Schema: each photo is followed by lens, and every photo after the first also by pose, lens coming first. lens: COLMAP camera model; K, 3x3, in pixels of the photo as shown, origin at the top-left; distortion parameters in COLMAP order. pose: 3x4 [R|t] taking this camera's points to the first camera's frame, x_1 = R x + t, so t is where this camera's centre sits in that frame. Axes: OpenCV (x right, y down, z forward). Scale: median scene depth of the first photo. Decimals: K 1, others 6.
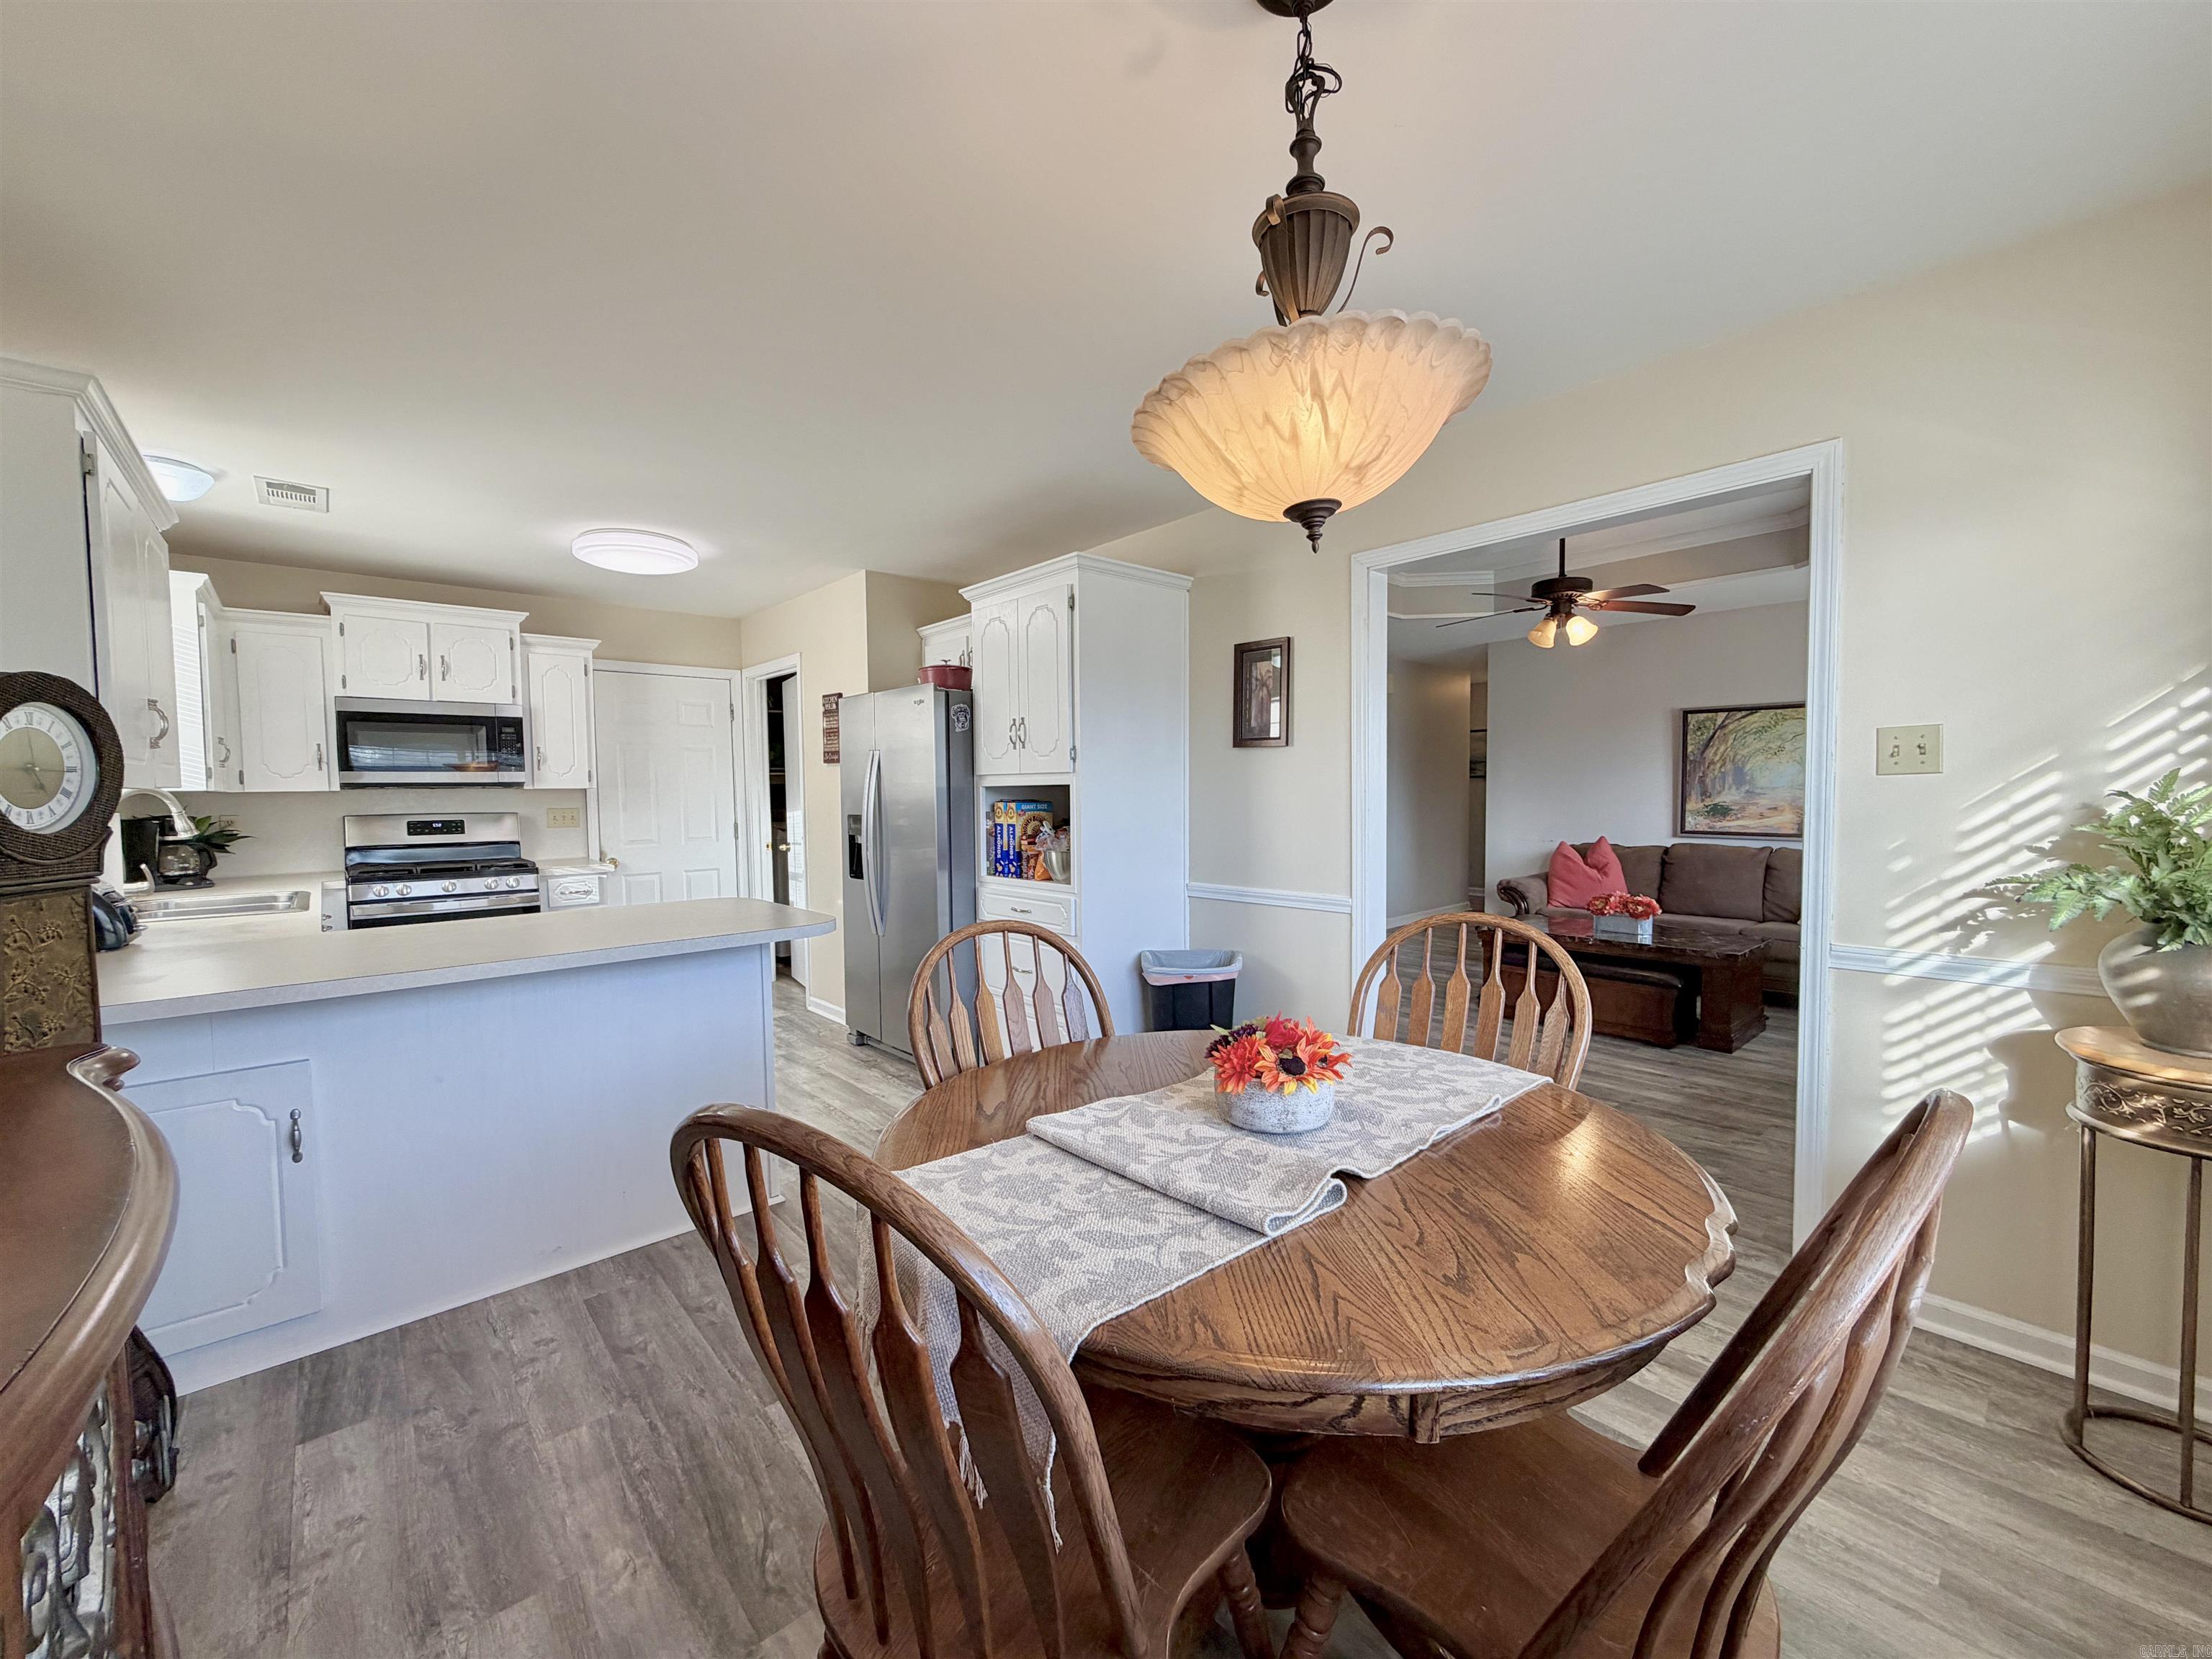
lens RADIAL K [[880.1, 0, 1100.2], [0, 880.1, 830.2], [0, 0, 1]] dist [-0.000981, 0.000019]
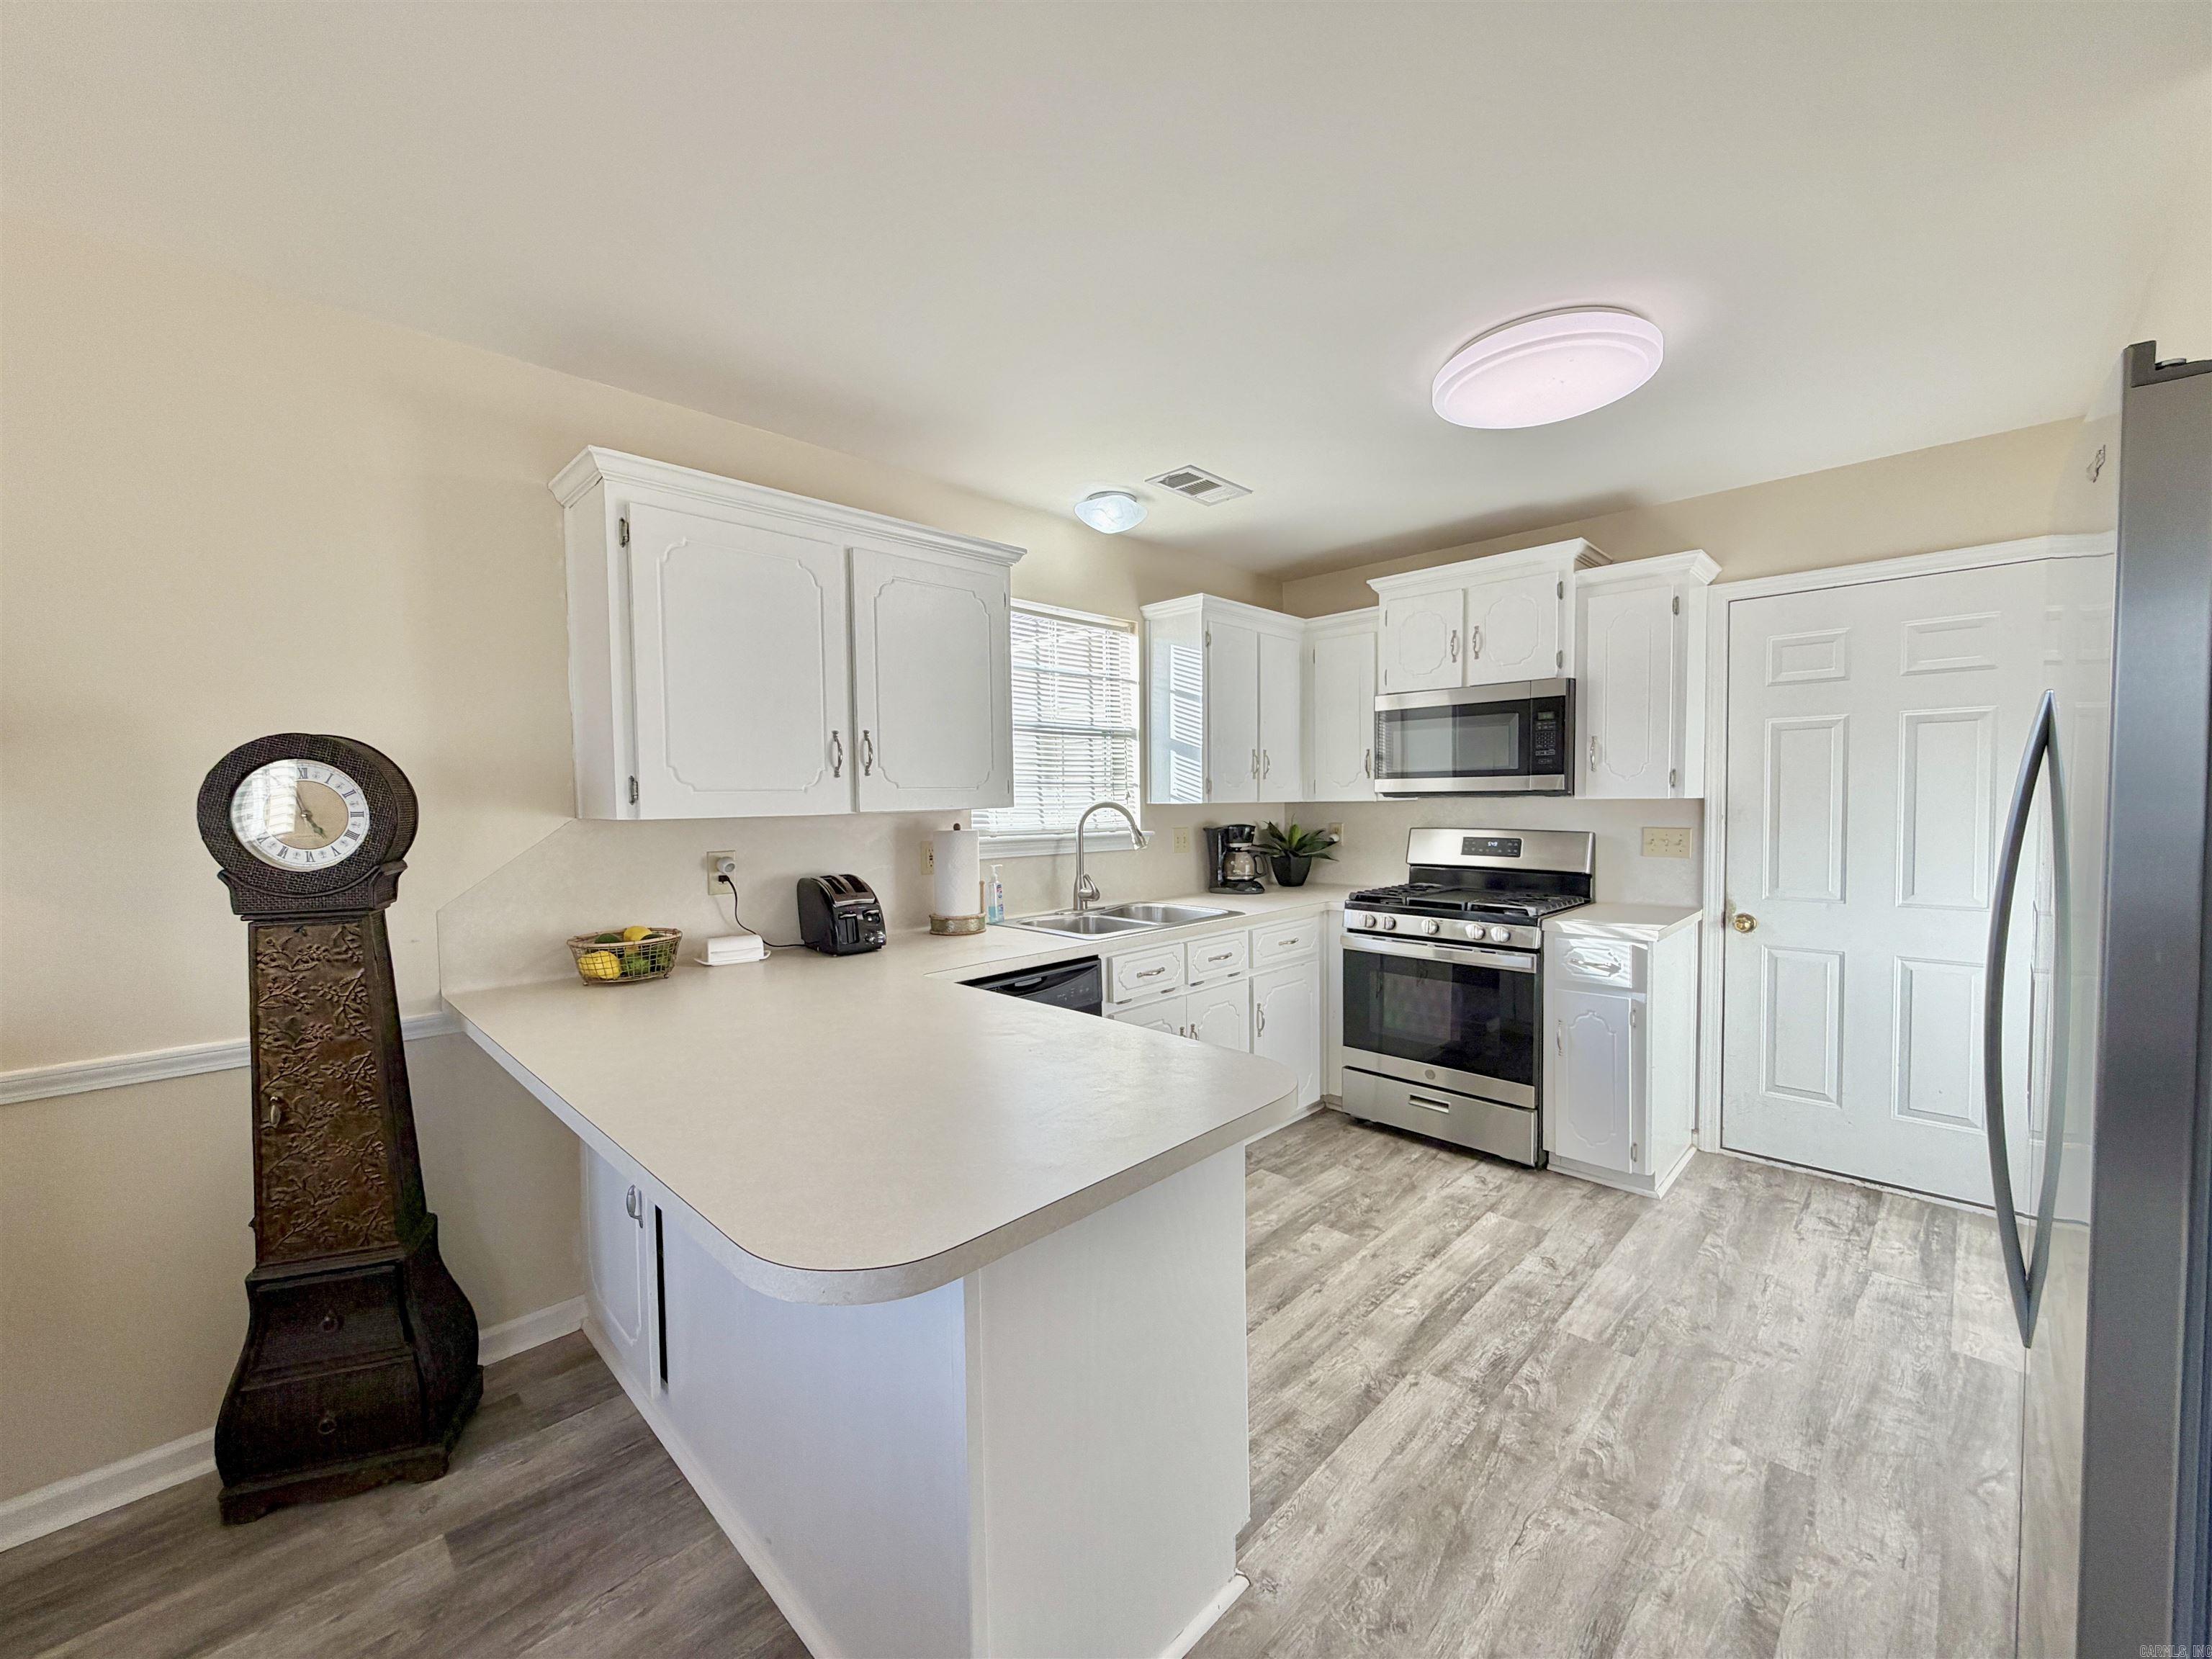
lens RADIAL K [[880.1, 0, 1100.2], [0, 880.1, 830.2], [0, 0, 1]] dist [-0.000981, 0.000019]
pose [[0.062543, 0.051038, -0.996736, 0.010052], [-0.035947, 0.998159, 0.048855, -0.049524], [0.997395, 0.032774, 0.064263, 0.672559]]
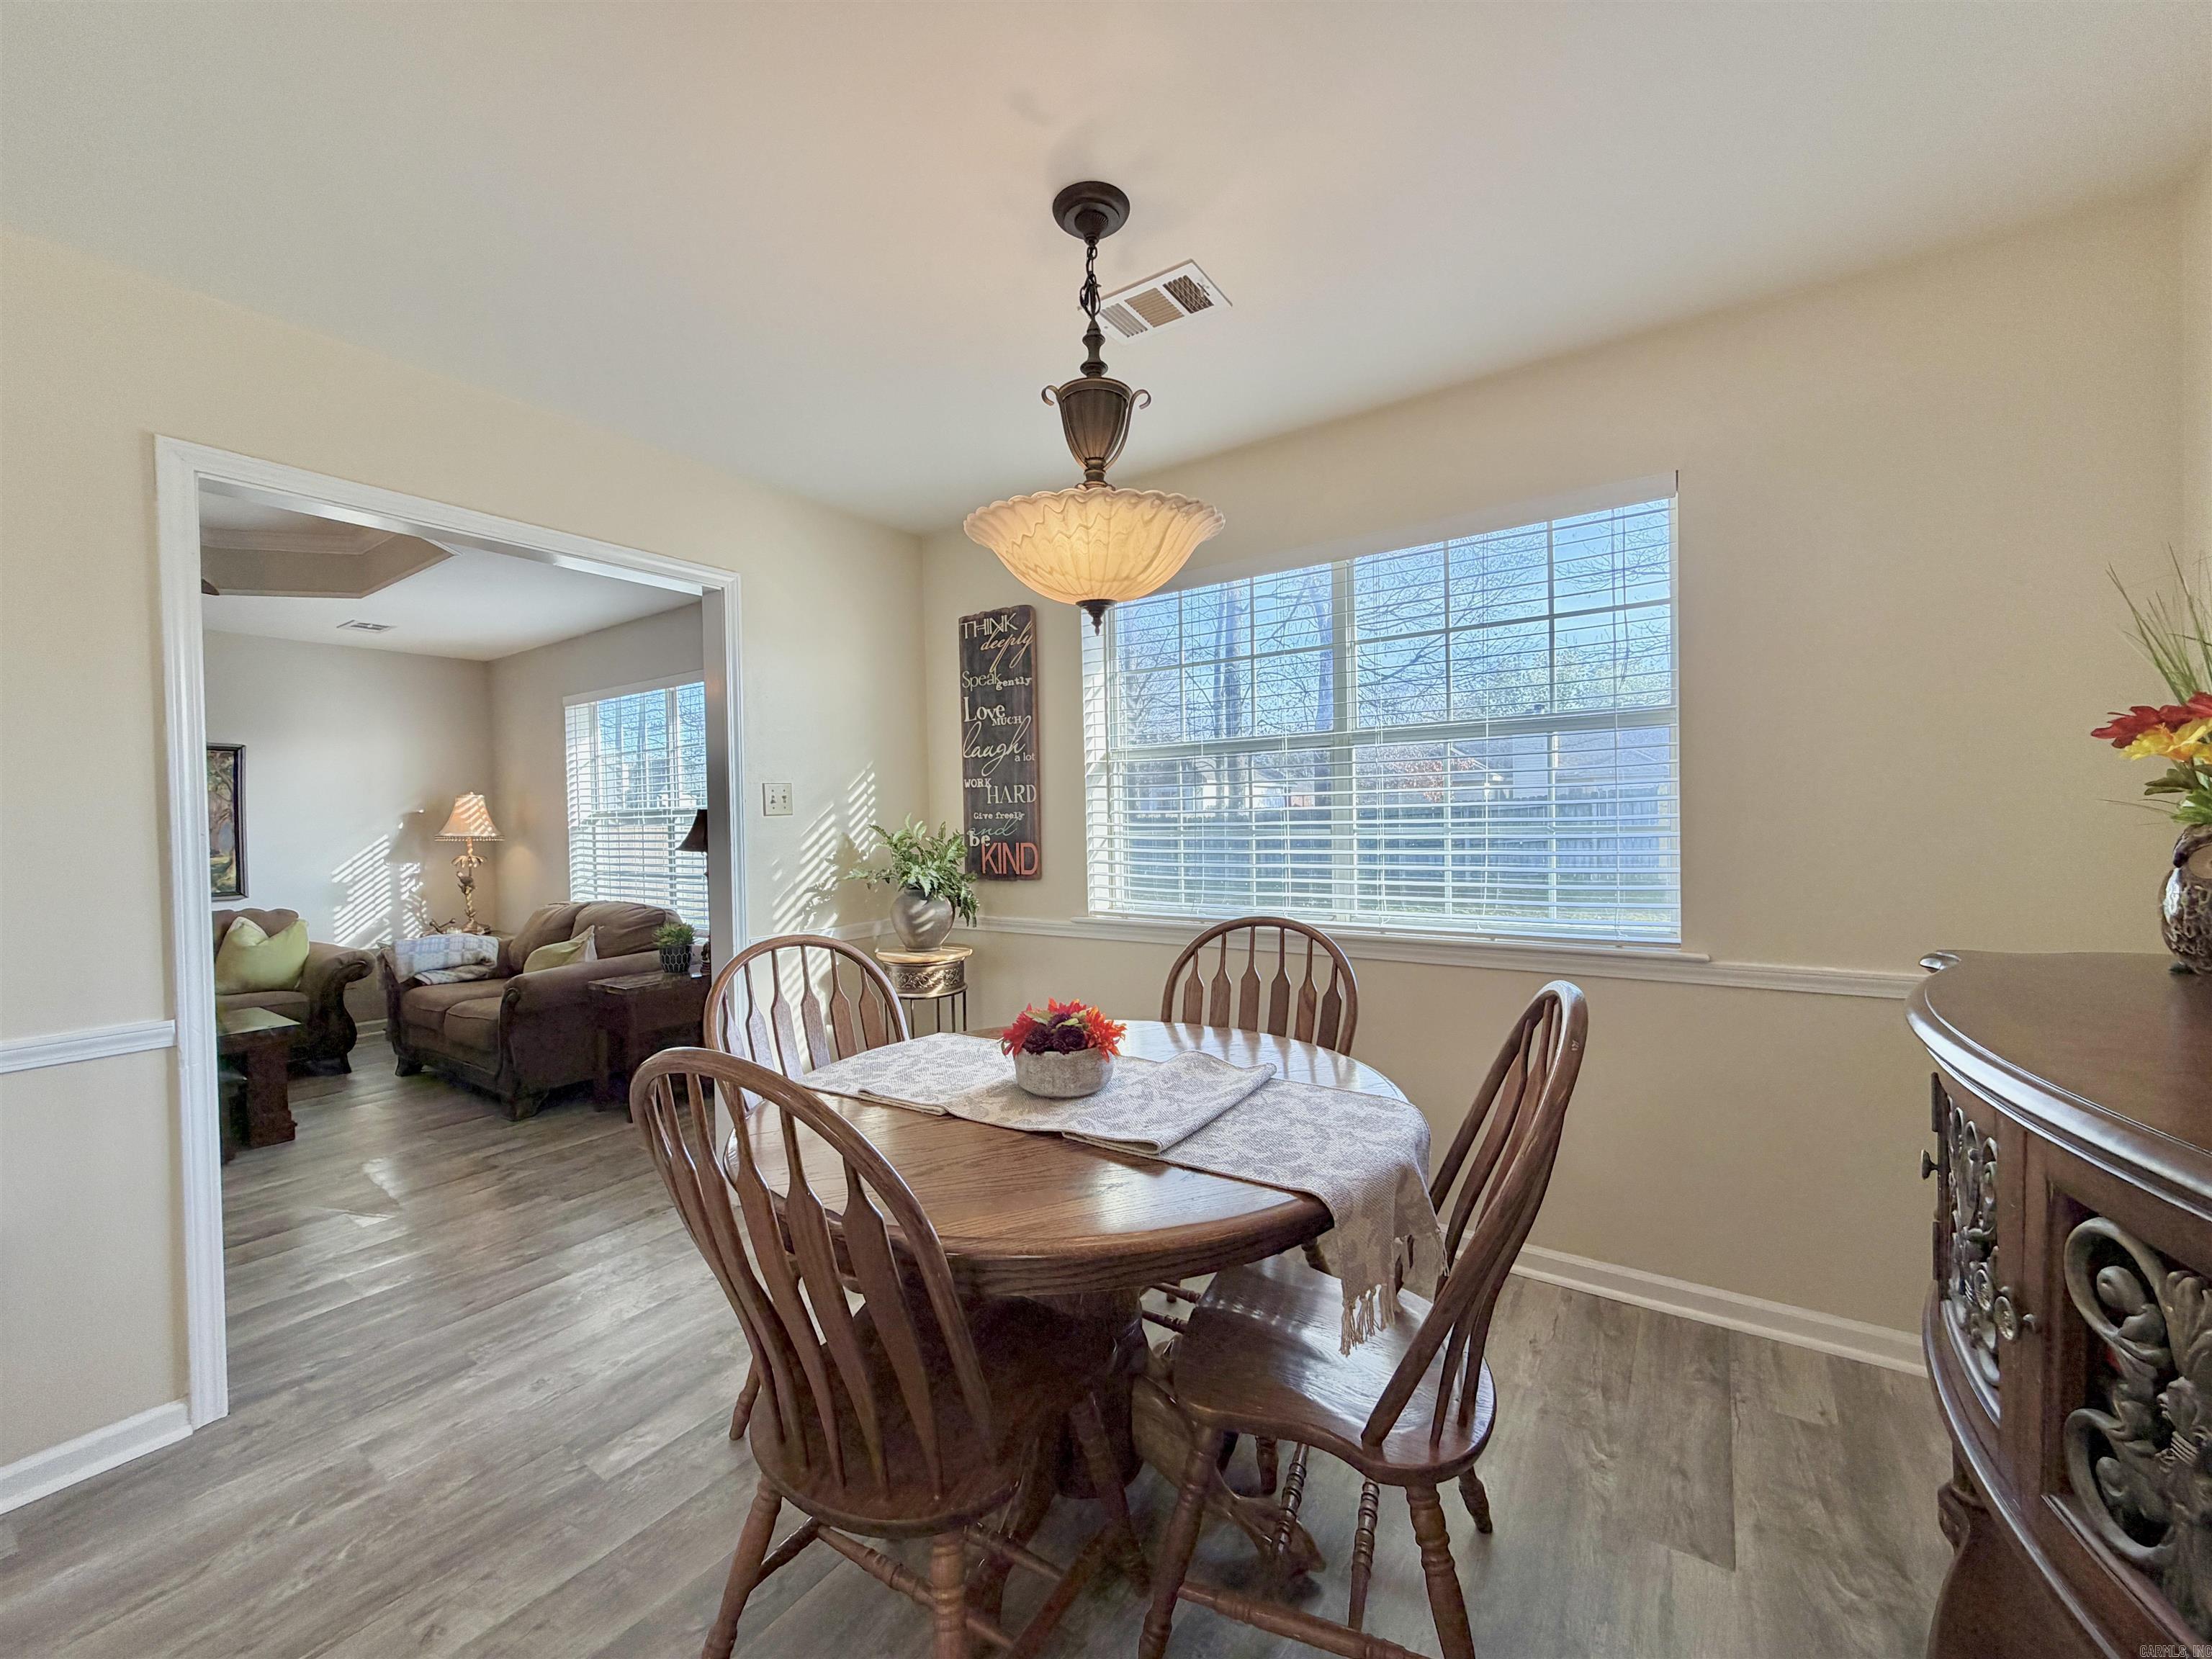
lens RADIAL K [[880.1, 0, 1100.2], [0, 880.1, 830.2], [0, 0, 1]] dist [-0.000981, 0.000019]
pose [[-0.237580, 0.003809, 0.971360, -0.324130], [0.067787, 0.997619, 0.012667, -0.009938], [-0.969000, 0.068855, -0.237273, 0.405724]]
